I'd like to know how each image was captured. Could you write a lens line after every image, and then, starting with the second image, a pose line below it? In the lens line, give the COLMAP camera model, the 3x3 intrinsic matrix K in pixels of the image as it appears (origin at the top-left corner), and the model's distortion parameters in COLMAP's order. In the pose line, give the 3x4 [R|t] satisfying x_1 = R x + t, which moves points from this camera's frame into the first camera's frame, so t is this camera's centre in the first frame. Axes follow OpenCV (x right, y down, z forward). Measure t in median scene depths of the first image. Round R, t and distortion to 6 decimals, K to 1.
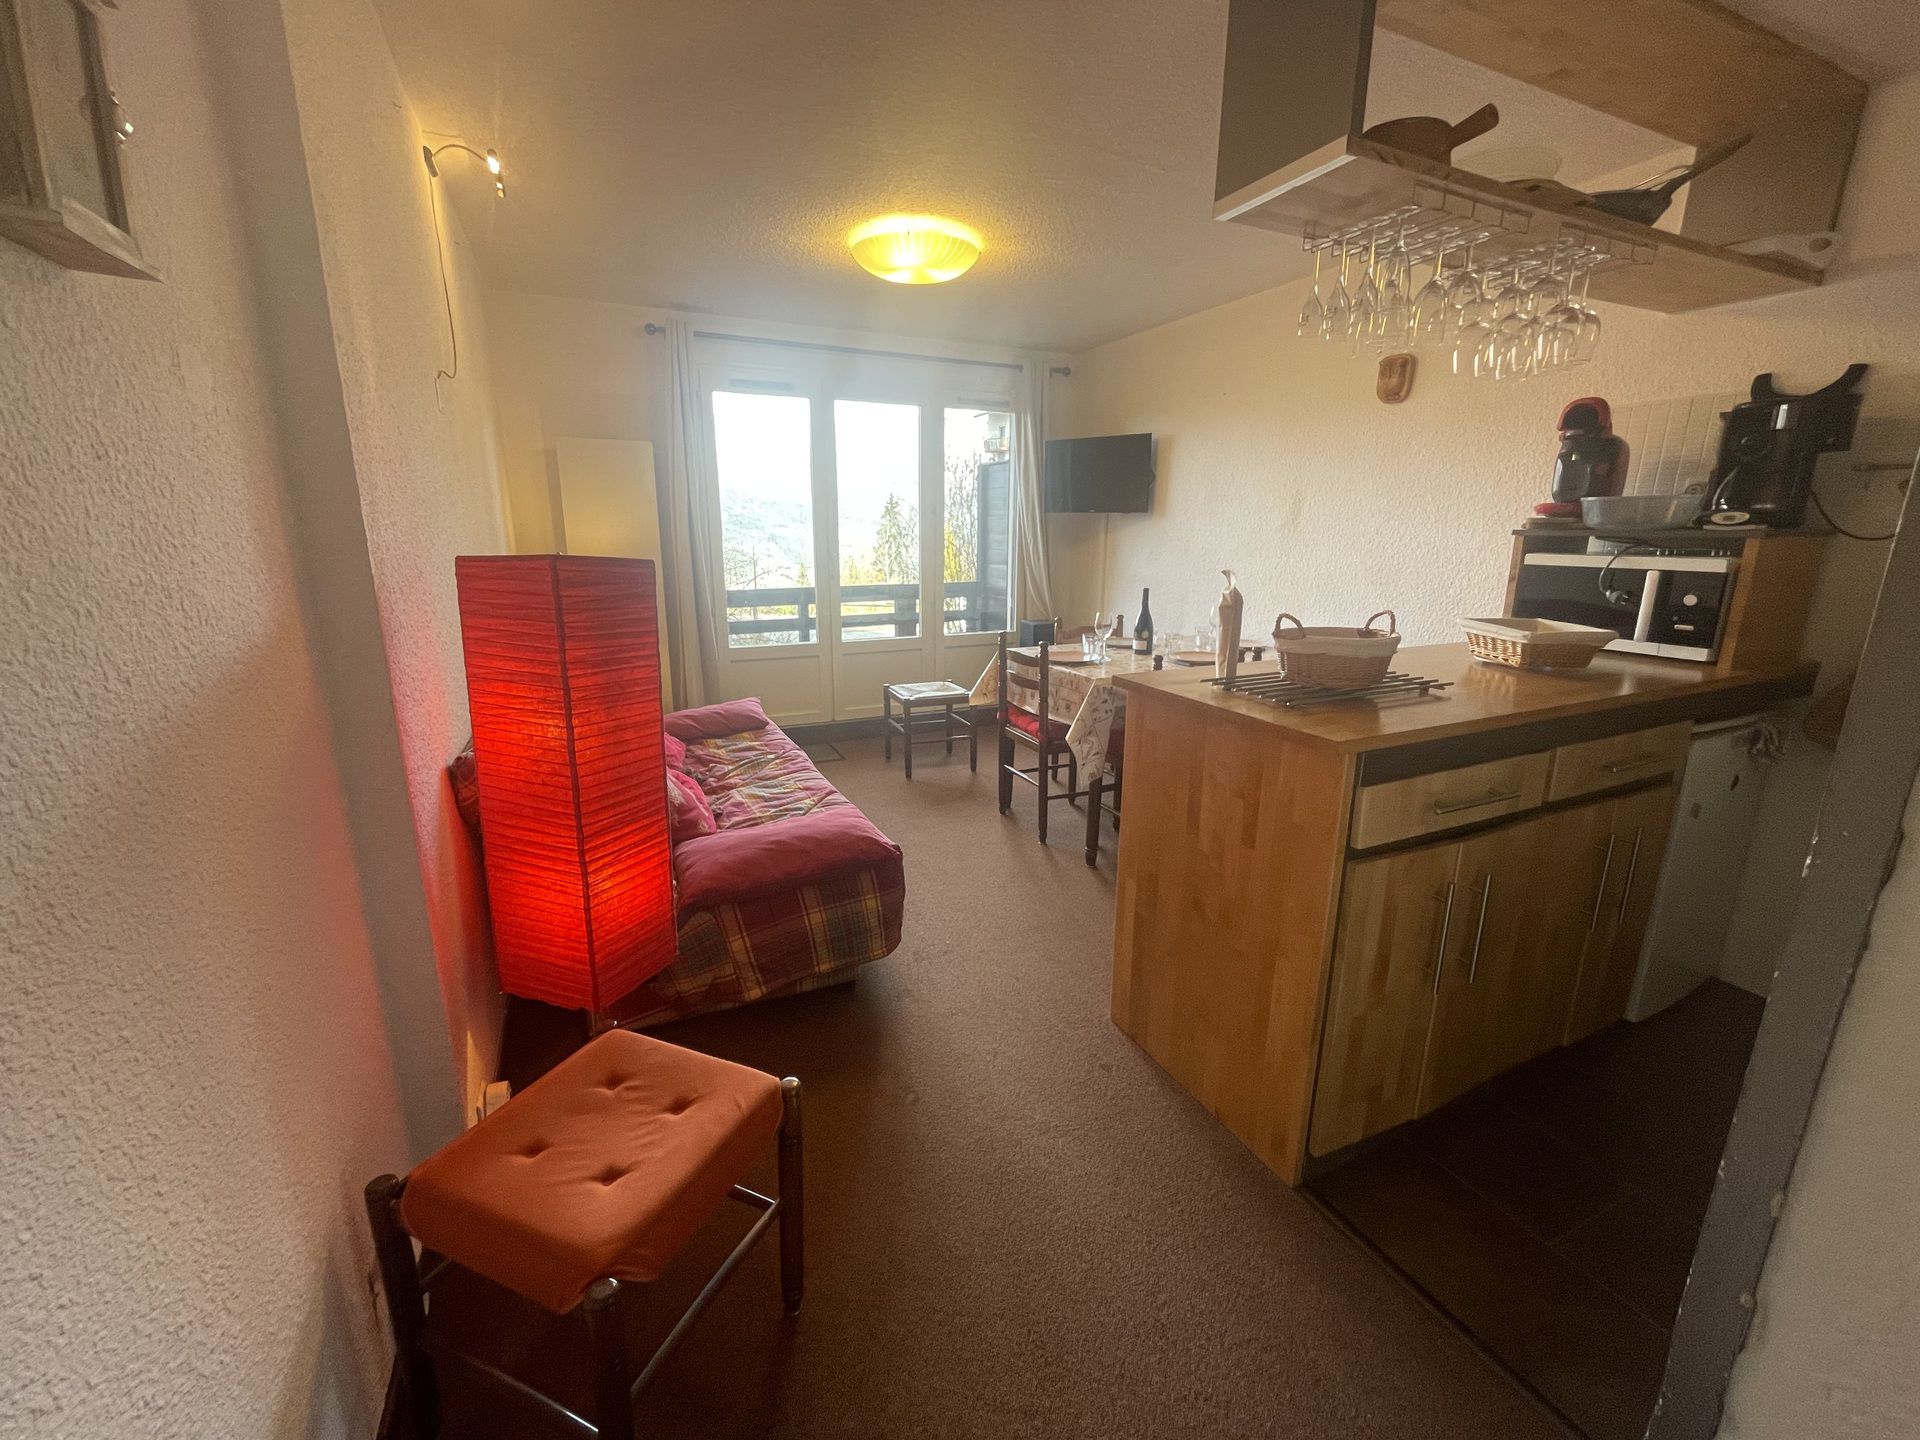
lens RADIAL K [[778.2, 0, 944.4], [0, 778.2, 724.7], [0, 0, 1]] dist [-0.003960, 0.000135]
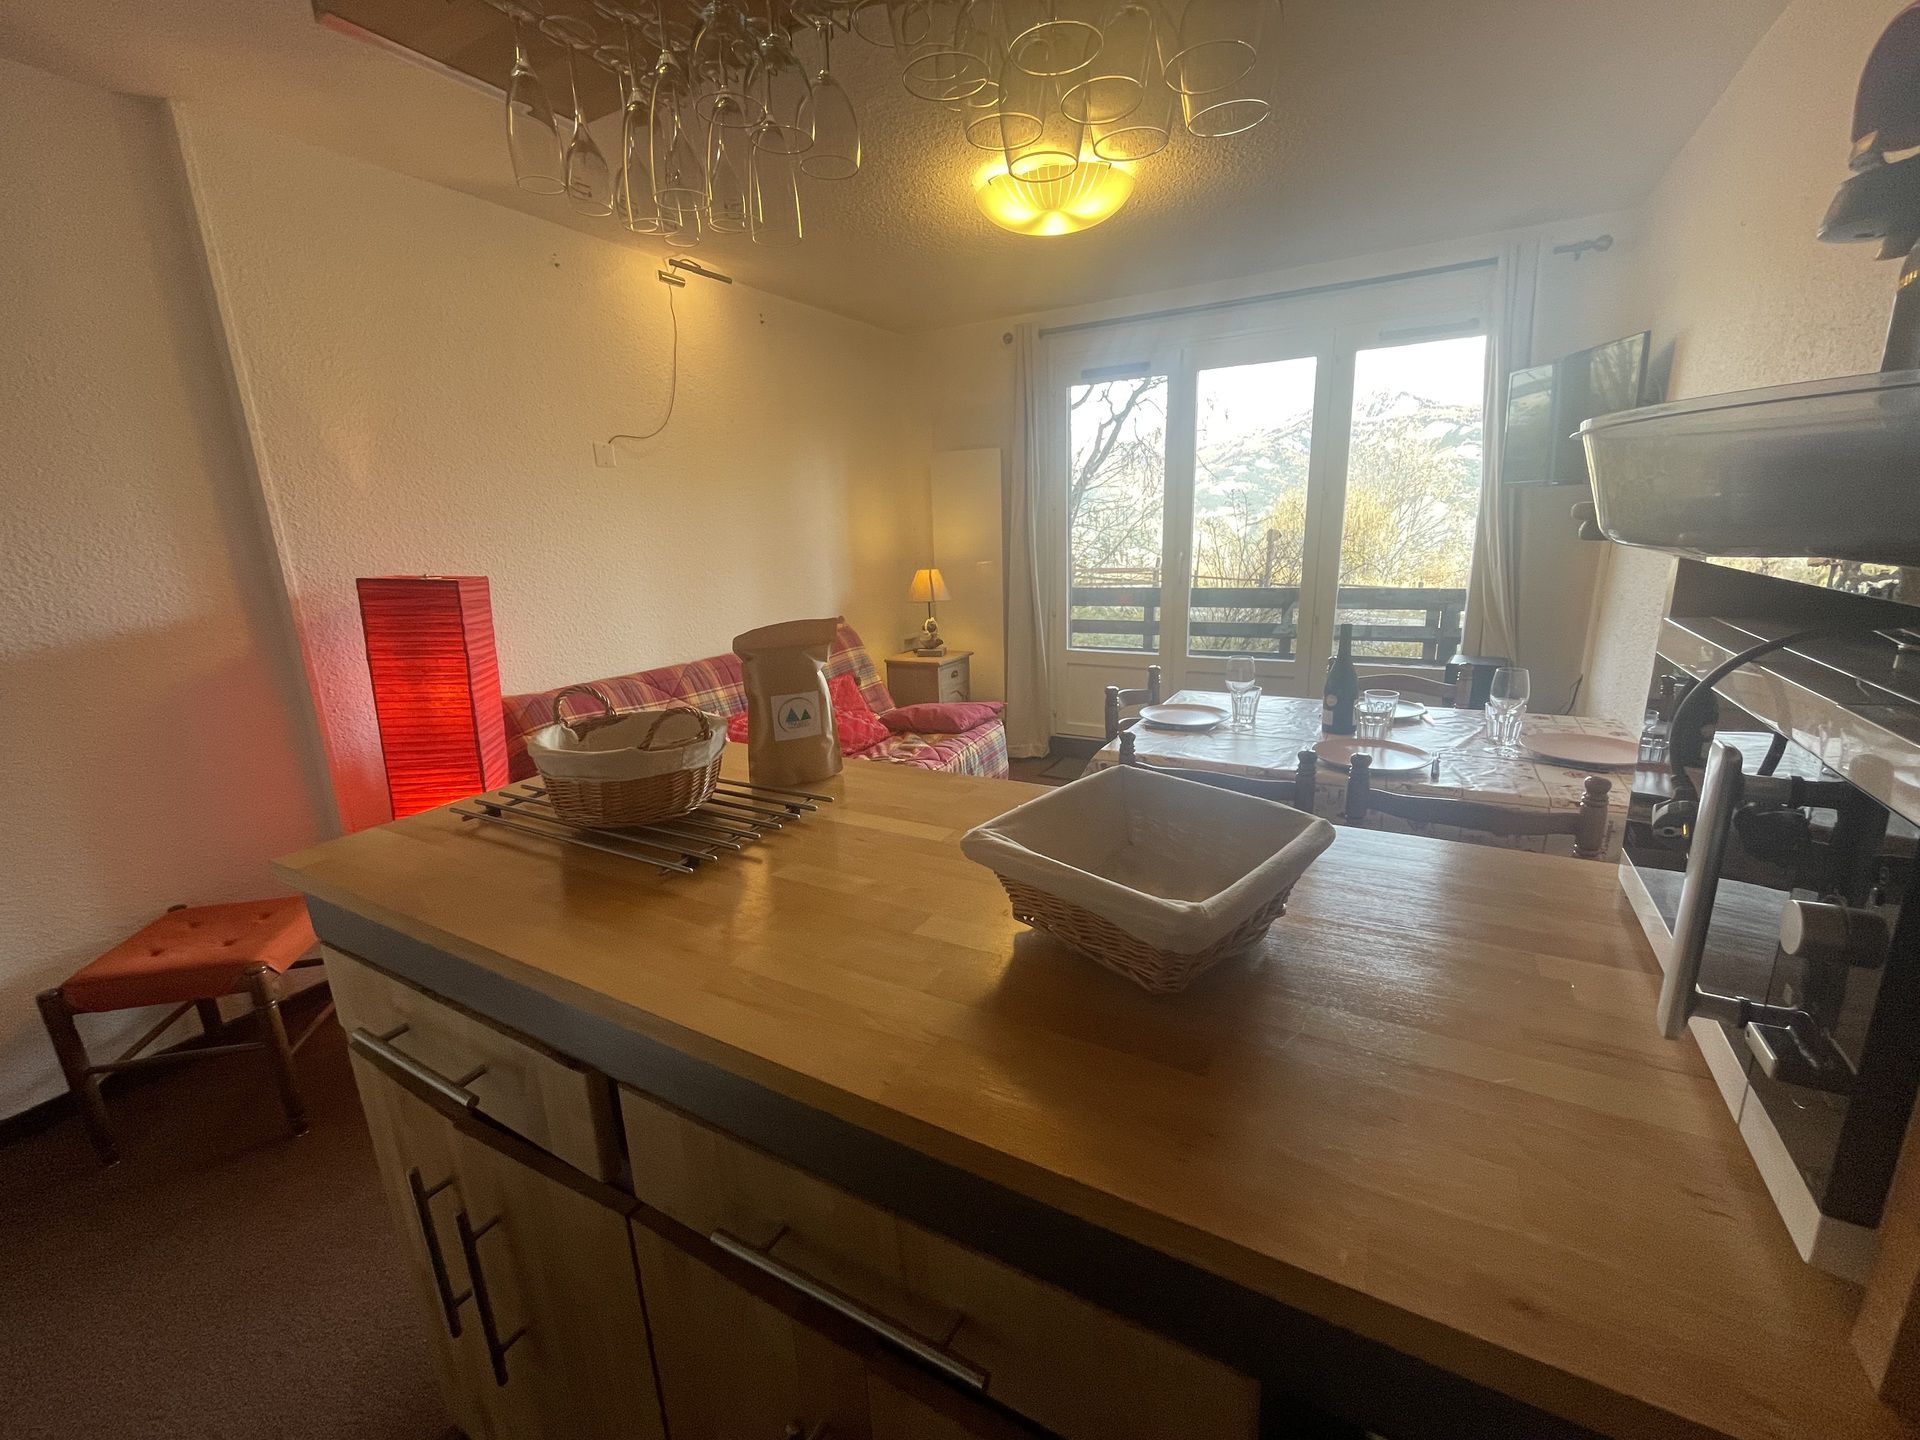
lens RADIAL K [[778.2, 0, 957.7], [0, 778.2, 718.4], [0, 0, 1]] dist [-0.003960, 0.000135]
pose [[0.588202, 0.161050, -0.792516, 0.425014], [-0.148429, 0.984822, 0.089966, -0.077311], [0.794976, 0.064715, 0.603179, 0.304816]]
